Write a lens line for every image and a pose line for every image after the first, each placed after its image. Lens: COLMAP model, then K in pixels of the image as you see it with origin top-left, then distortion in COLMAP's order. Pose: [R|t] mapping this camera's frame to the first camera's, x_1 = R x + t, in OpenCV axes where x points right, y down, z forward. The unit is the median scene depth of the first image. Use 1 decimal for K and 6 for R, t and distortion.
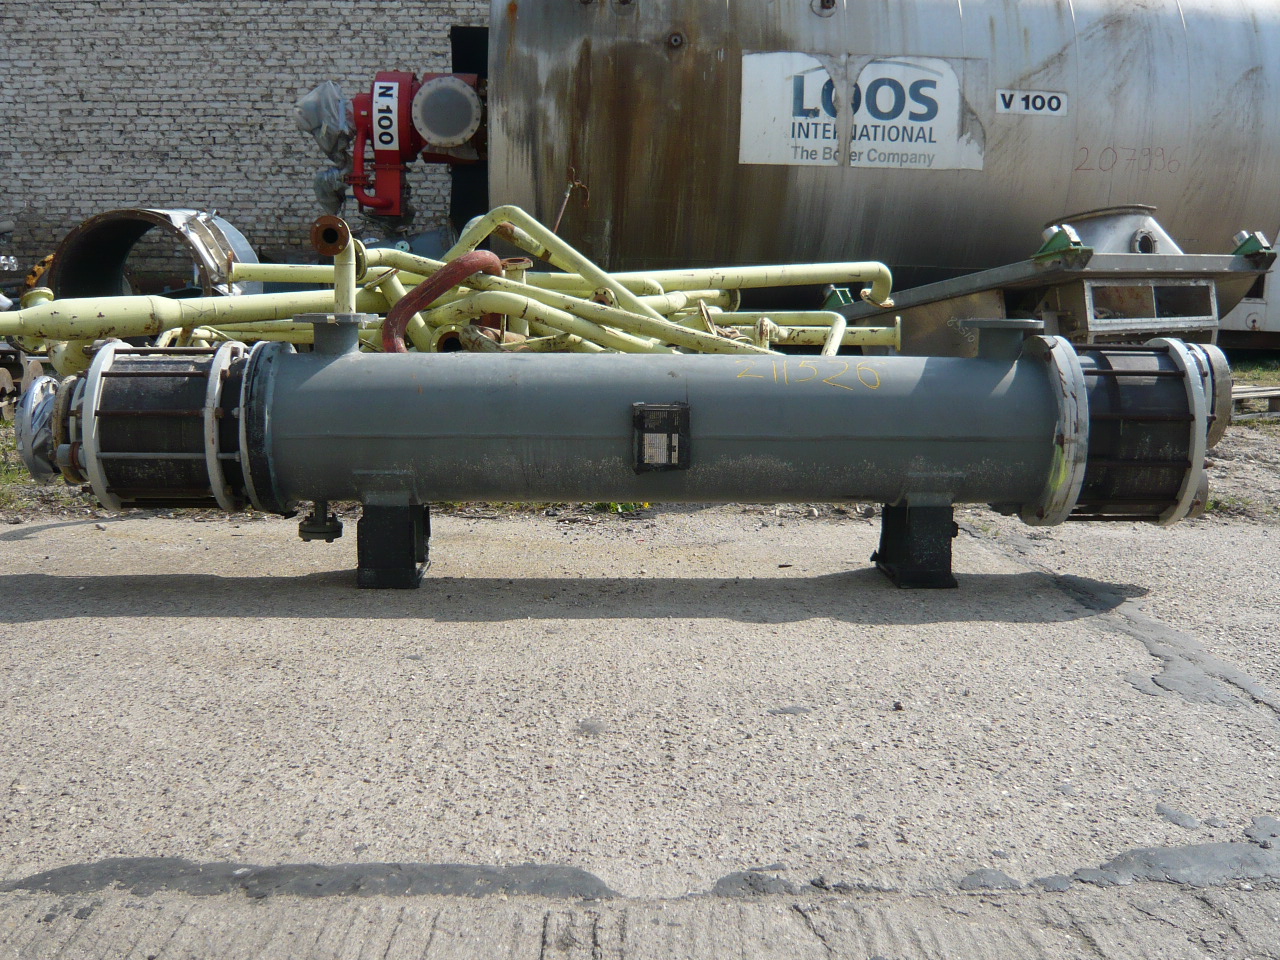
lens RADIAL K [[1260.5, 0, 640.0], [0, 1260.5, 480.0], [0, 0, 1]] dist [-0.077142, 0.004044]
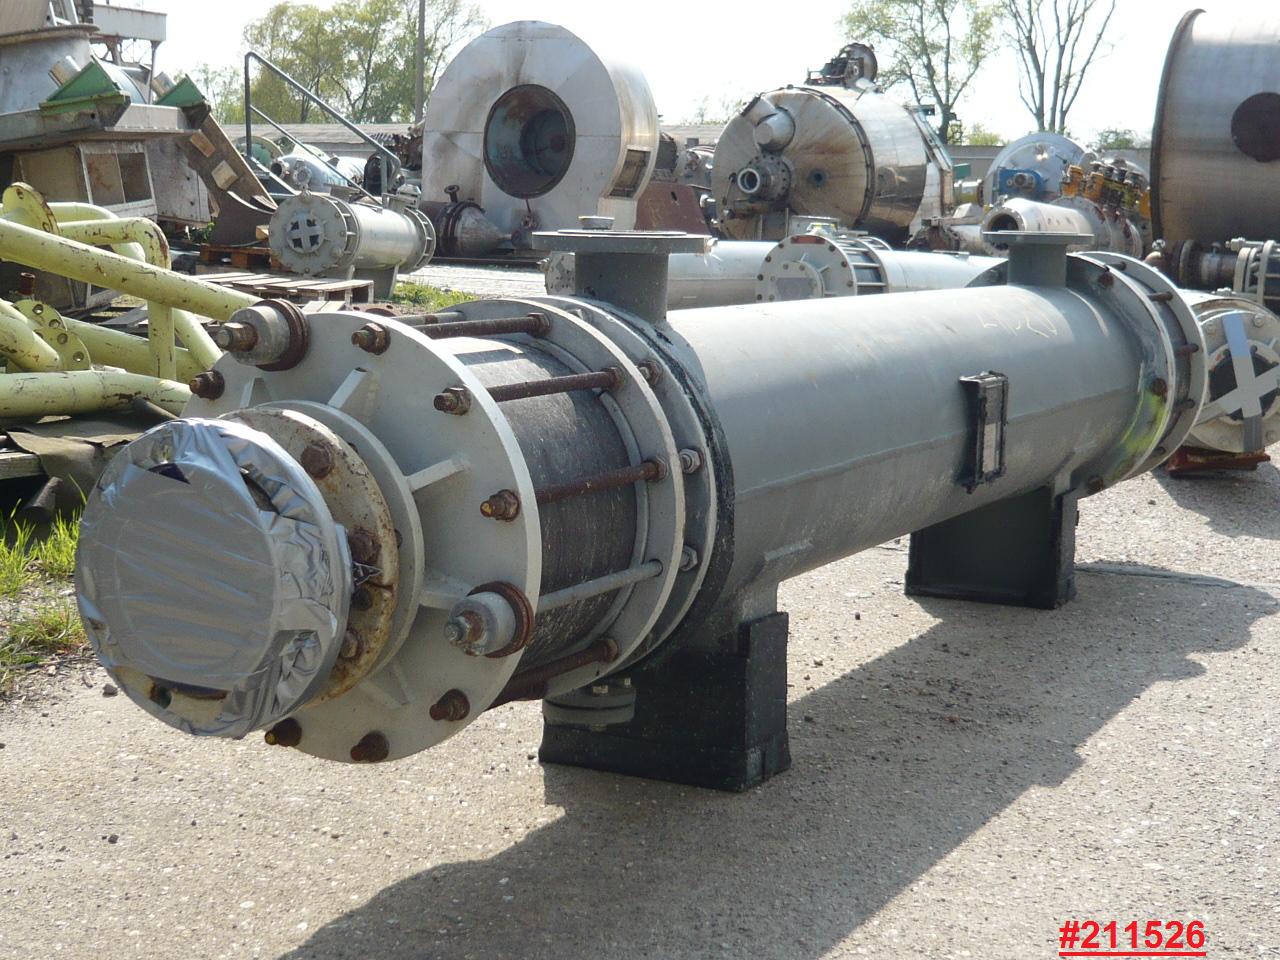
lens RADIAL K [[2051.5, 0, 640.0], [0, 2051.5, 480.0], [0, 0, 1]] dist [-0.130715, 0.120570]
pose [[0.495191, -0.109924, 0.861802, -0.566590], [0.095379, 0.992846, 0.071834, -0.058898], [-0.863533, 0.046626, 0.502133, 0.382775]]
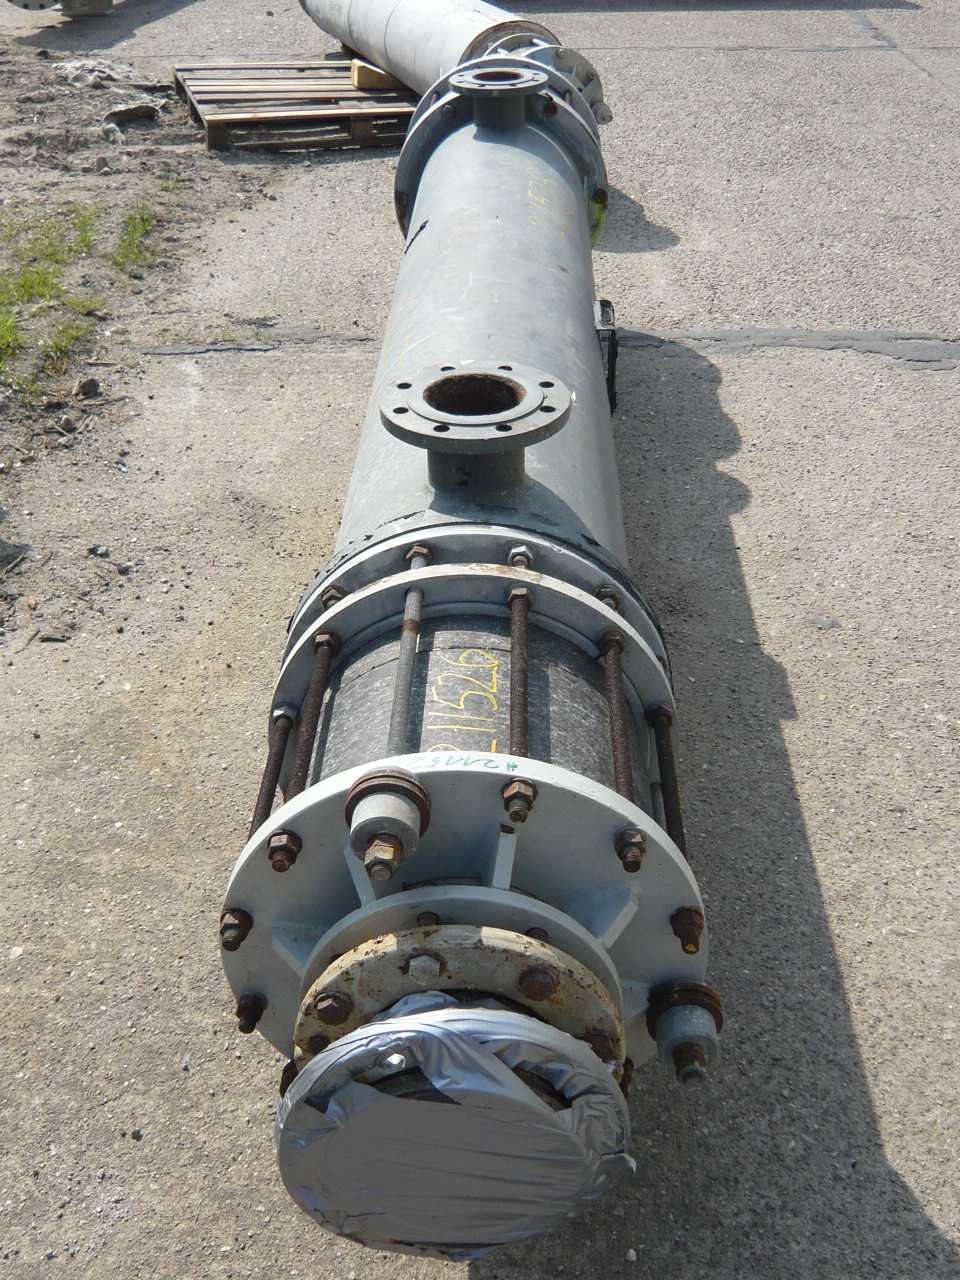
lens RADIAL K [[1426.4, 0, 499.2], [0, 1426.4, 594.1], [0, 0, 1]] dist [-0.102131, 0.017564]
pose [[0.048023, -0.531816, 0.845497, -0.439076], [0.148121, 0.840907, 0.520515, -0.207935], [-0.987803, 0.100239, 0.119156, 0.585340]]
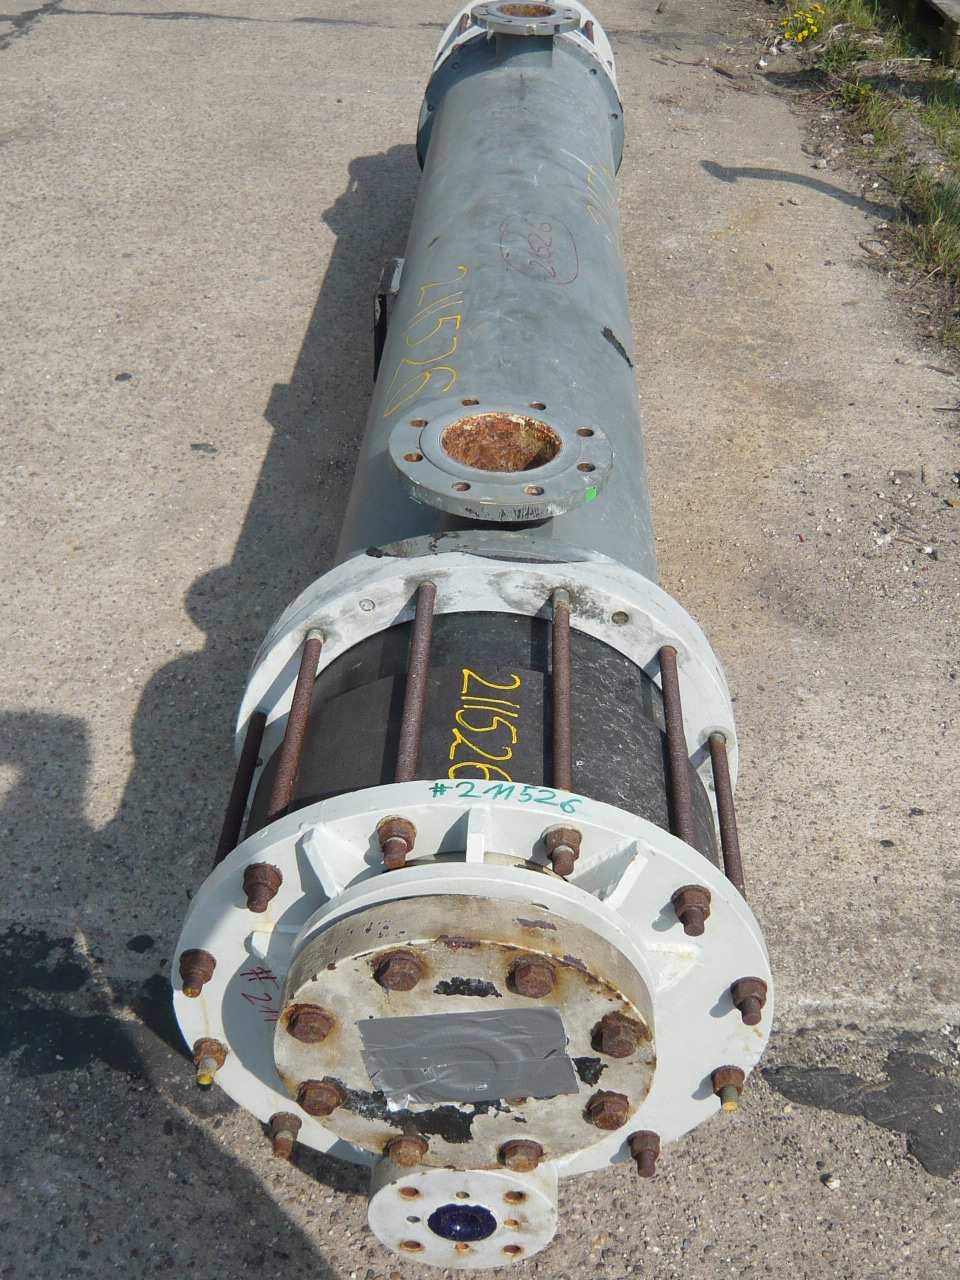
lens RADIAL K [[1426.4, 0, 499.2], [0, 1426.4, 594.1], [0, 0, 1]] dist [-0.102131, 0.017564]
pose [[-0.063541, 0.577589, -0.813851, 0.415172], [-0.169421, 0.797419, 0.579155, -0.213547], [0.983493, 0.174683, 0.047187, 0.626851]]
